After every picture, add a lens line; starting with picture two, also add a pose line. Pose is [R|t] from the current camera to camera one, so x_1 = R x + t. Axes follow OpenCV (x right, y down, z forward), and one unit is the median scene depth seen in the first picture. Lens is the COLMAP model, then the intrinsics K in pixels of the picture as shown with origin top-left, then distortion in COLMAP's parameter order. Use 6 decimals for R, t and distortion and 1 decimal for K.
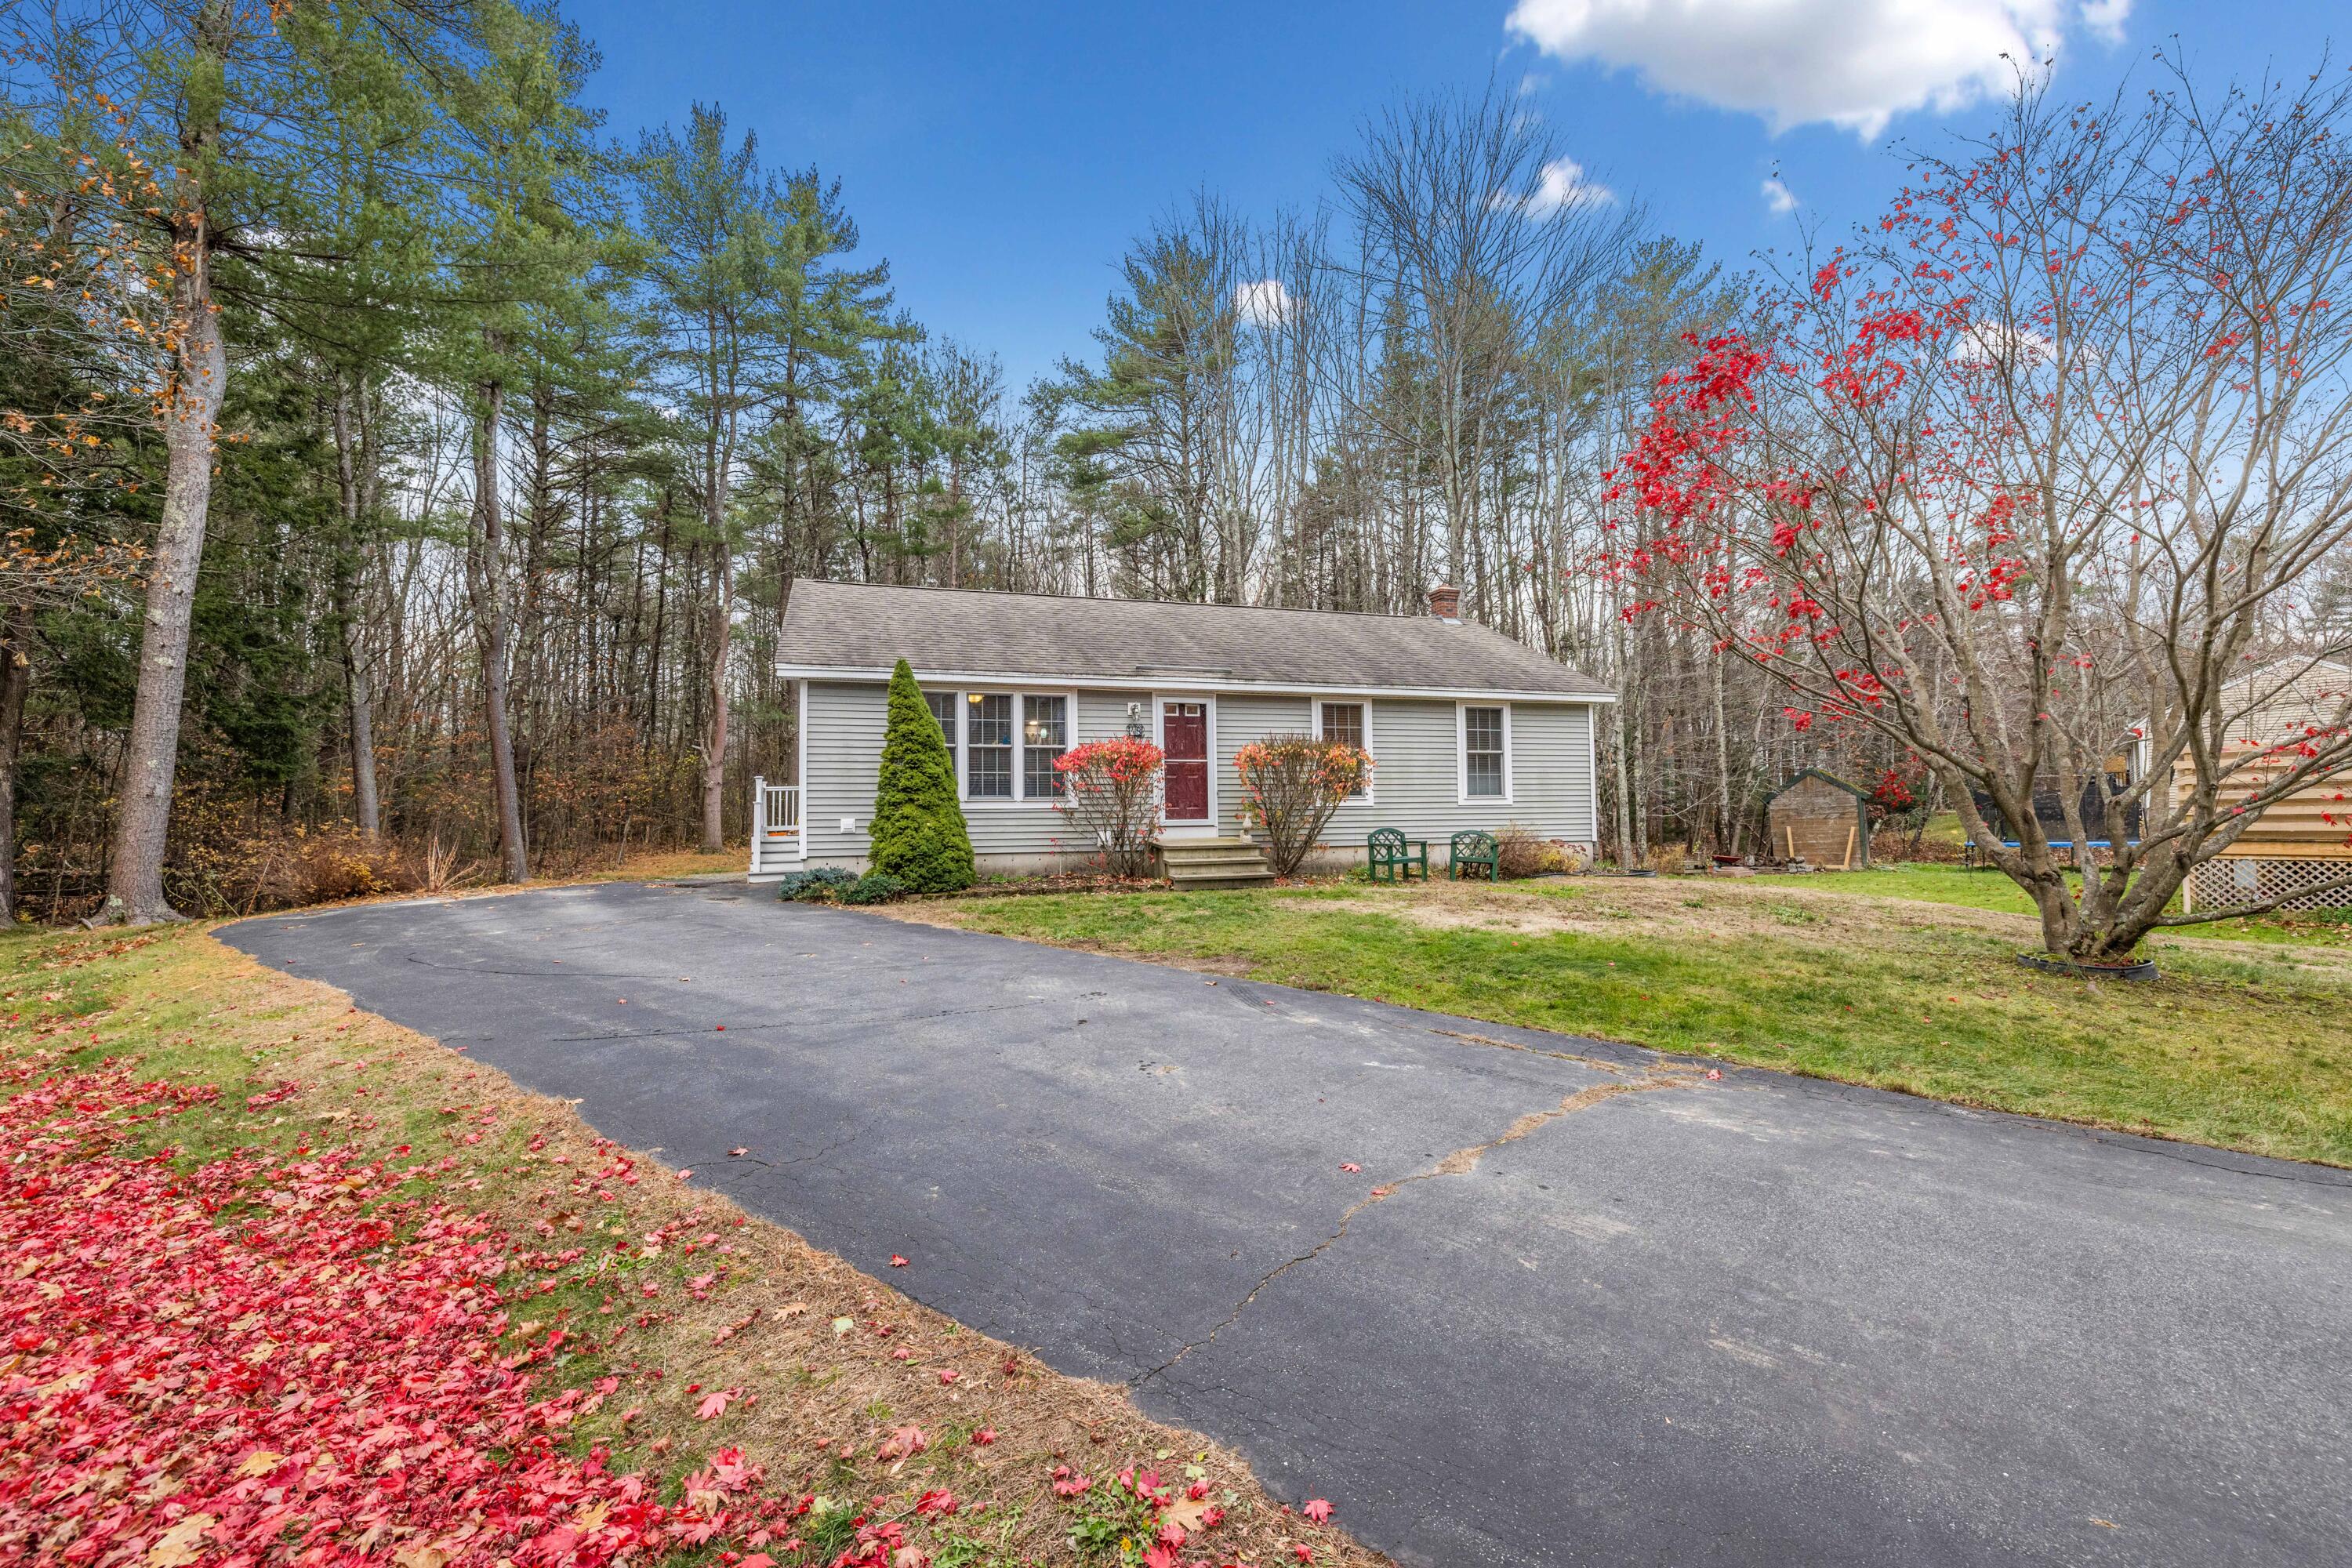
lens RADIAL K [[1013.9, 0, 1176.0], [0, 1013.9, 784.0], [0, 0, 1]] dist [0.008161, 0.000208]
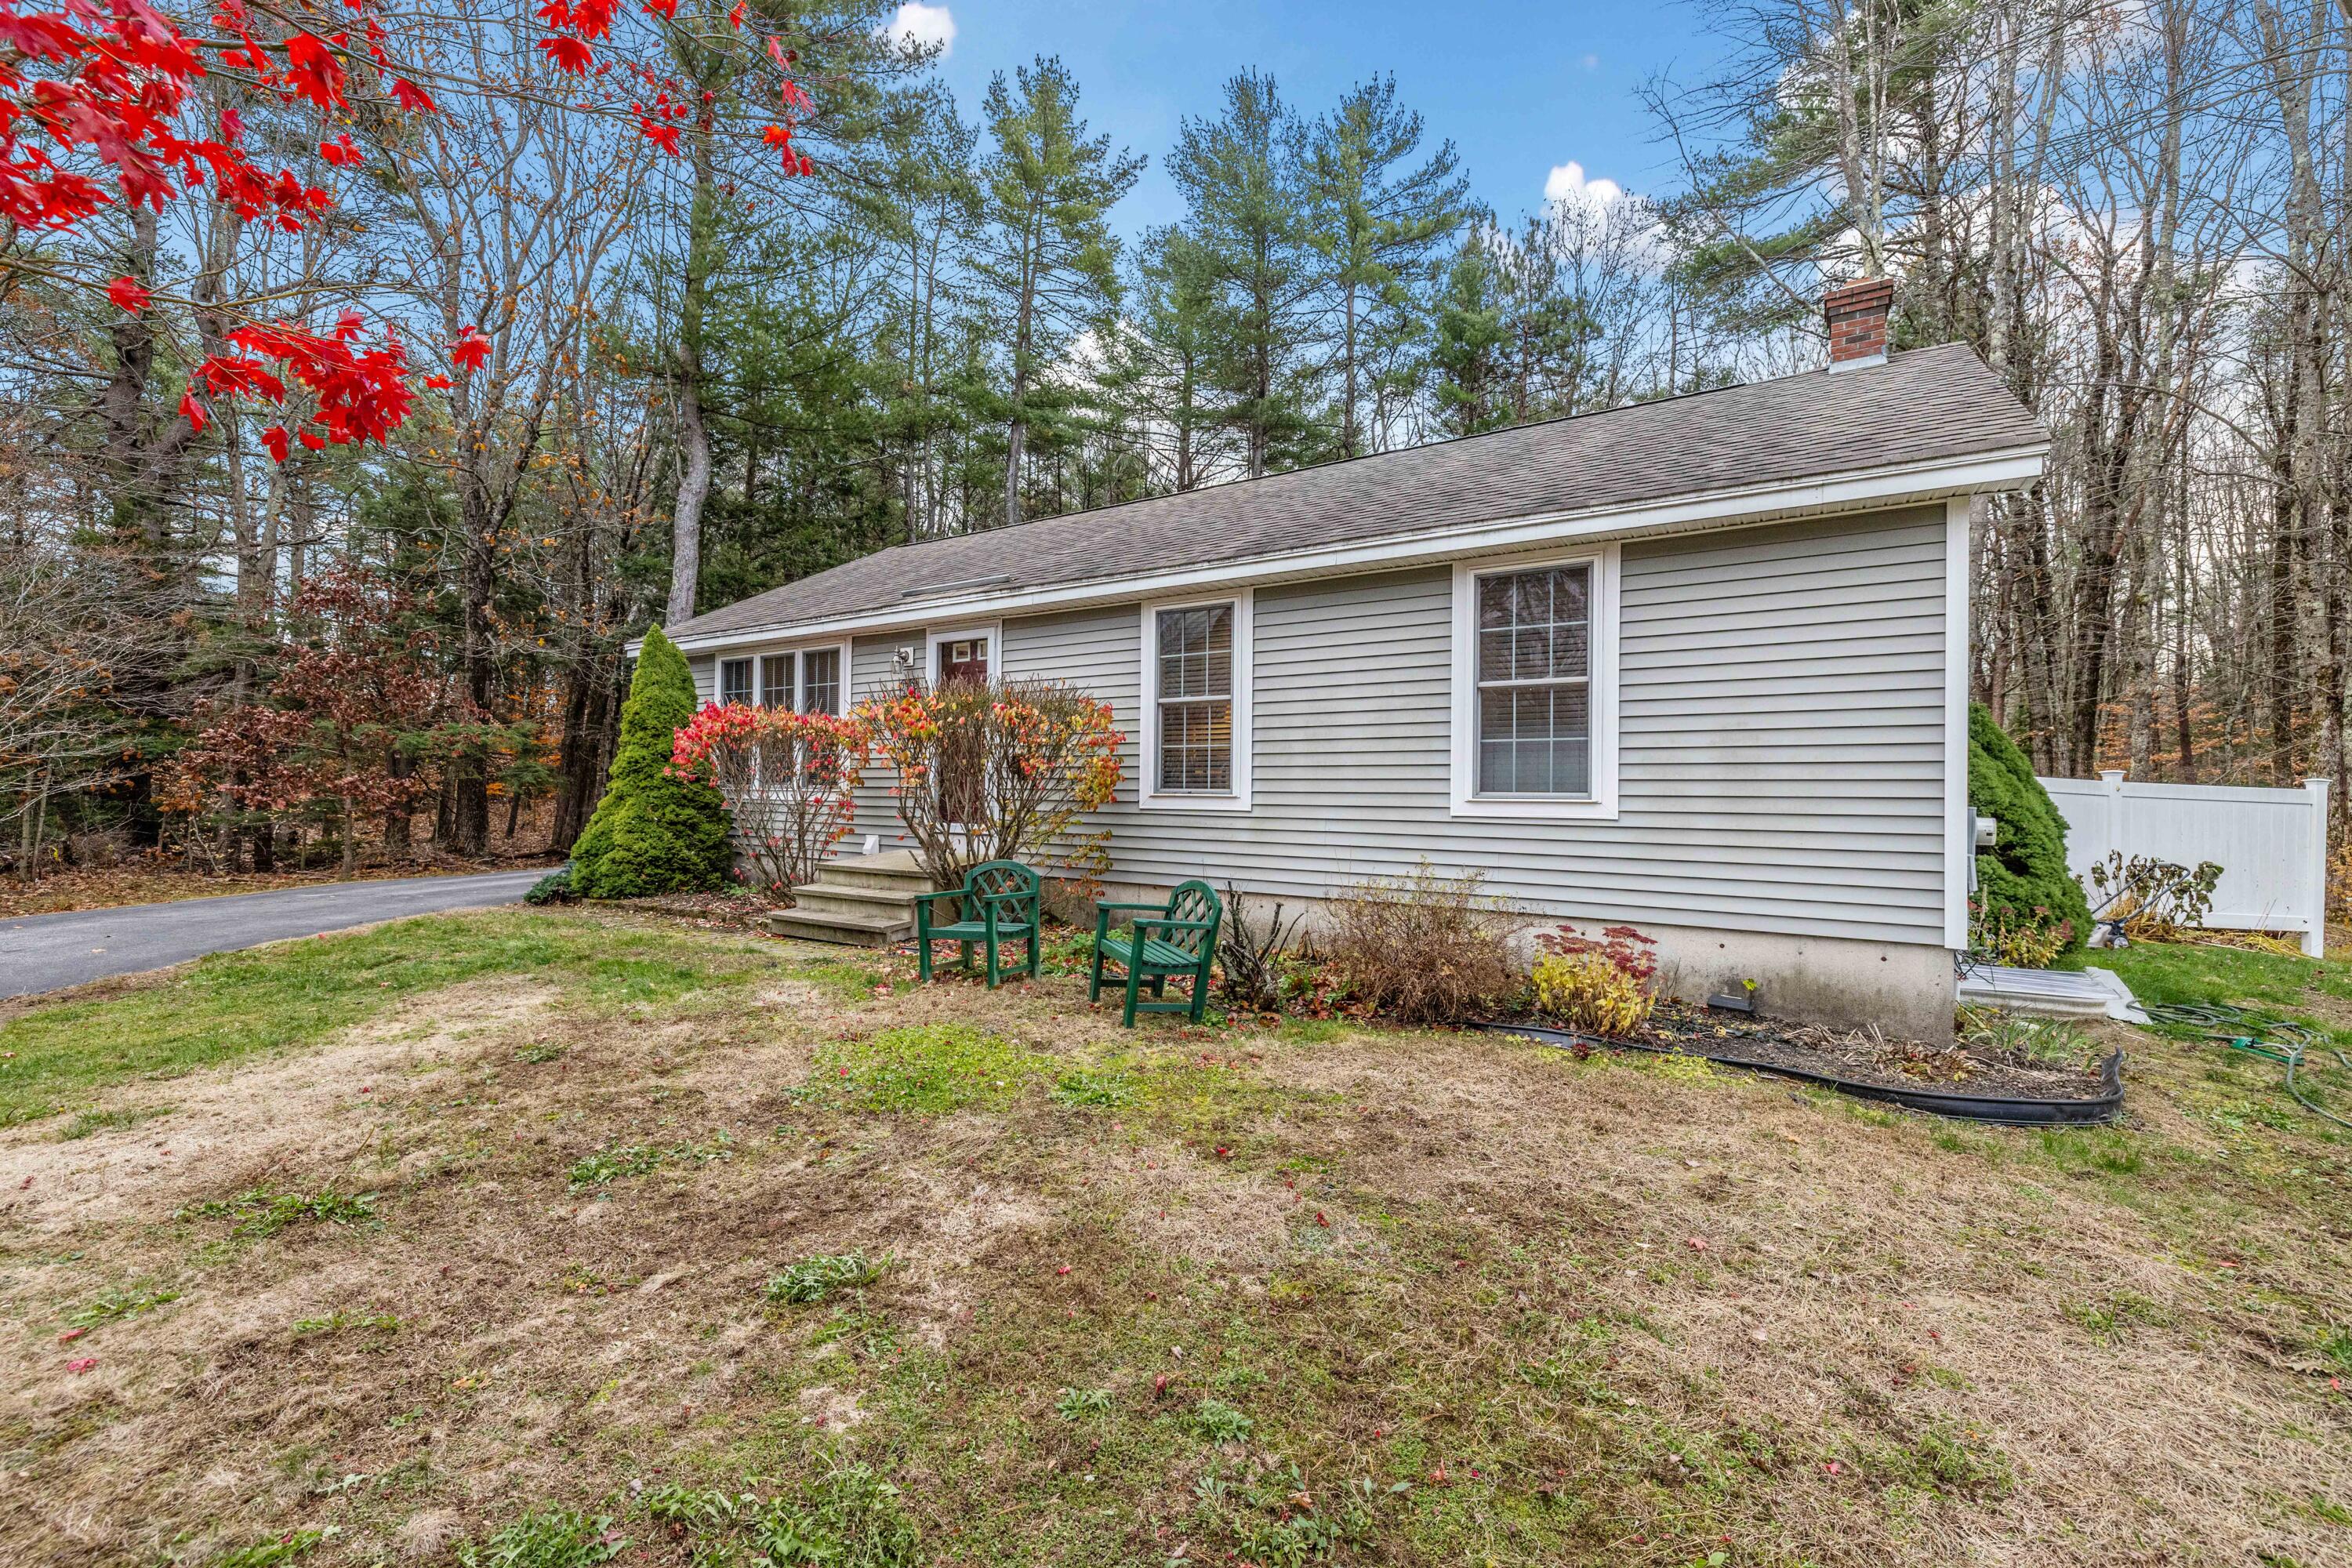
lens RADIAL K [[1000.5, 0, 1176.0], [0, 1000.5, 784.0], [0, 0, 1]] dist [-0.000526, 0.000369]
pose [[0.603943, 0.012703, -0.796926, 0.545760], [0.008388, 0.999716, 0.022292, -0.002265], [0.796983, -0.020148, 0.603665, 0.674944]]
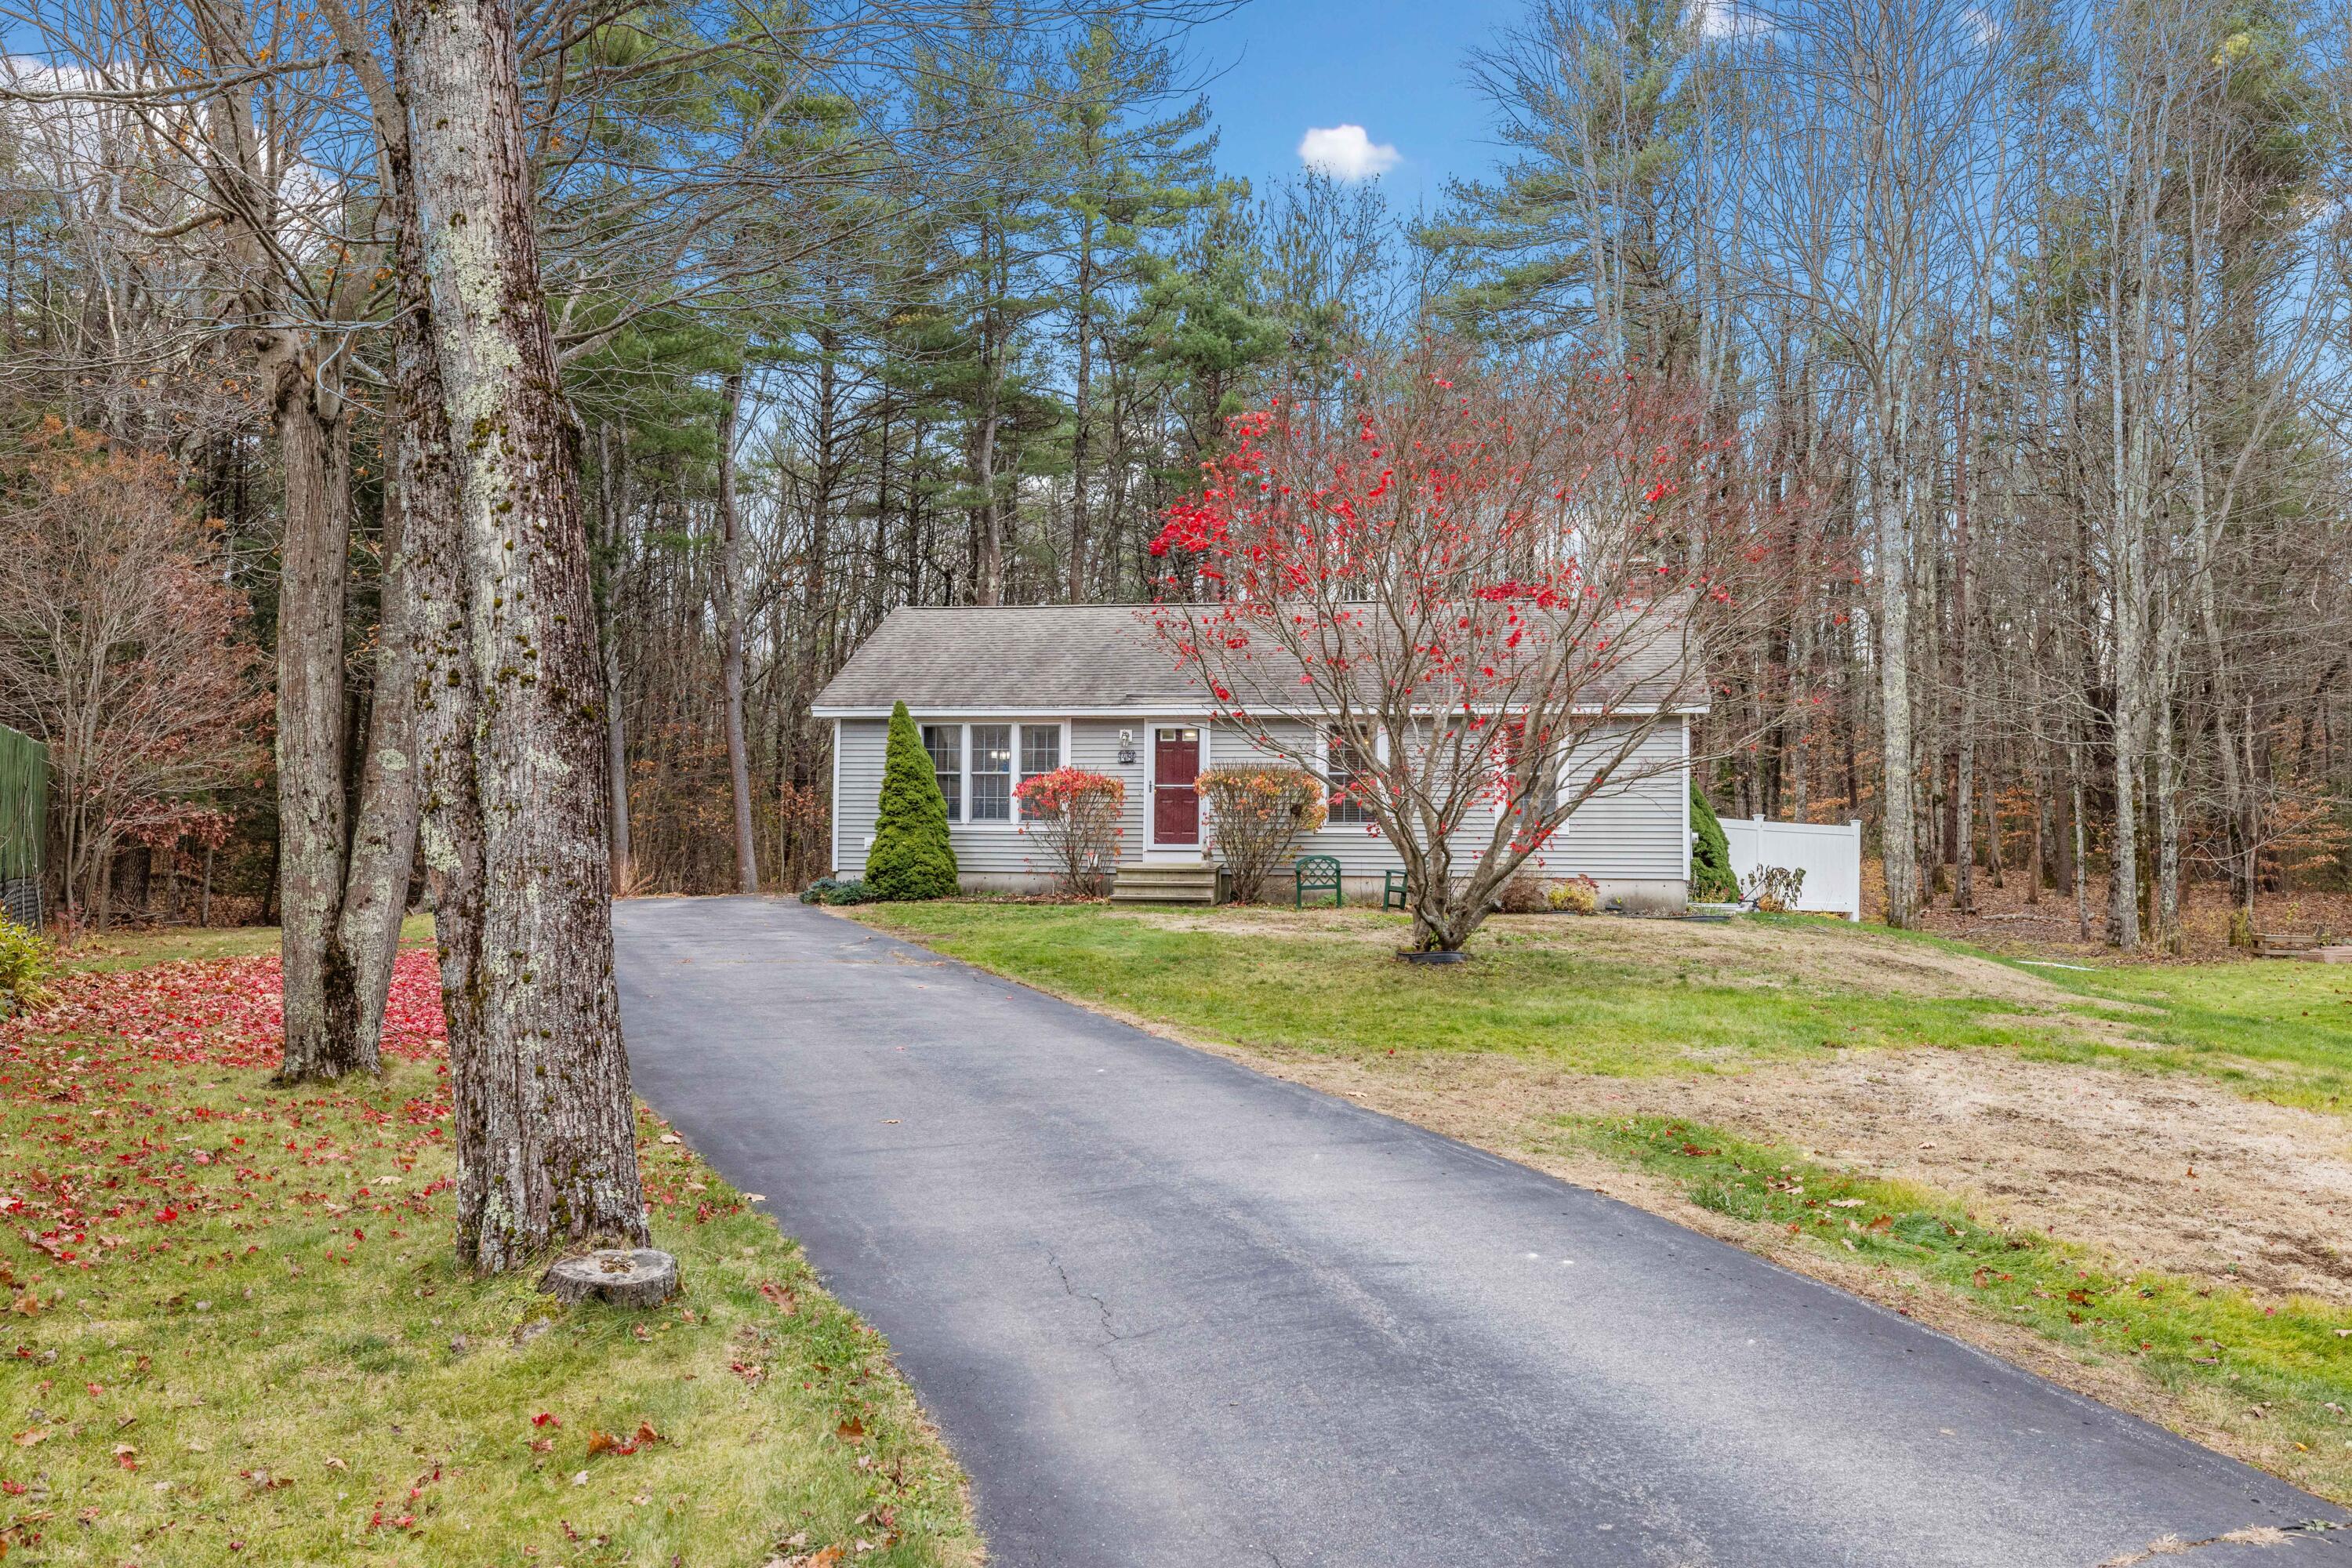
lens RADIAL K [[2052.8, 0, 1176.0], [0, 2052.8, 784.0], [0, 0, 1]] dist [-0.001263, -0.000509]
pose [[0.881827, 0.002068, -0.471568, 0.897556], [-0.002768, 0.999996, -0.000791, -0.021389], [0.471564, 0.002003, 0.881830, -0.738994]]
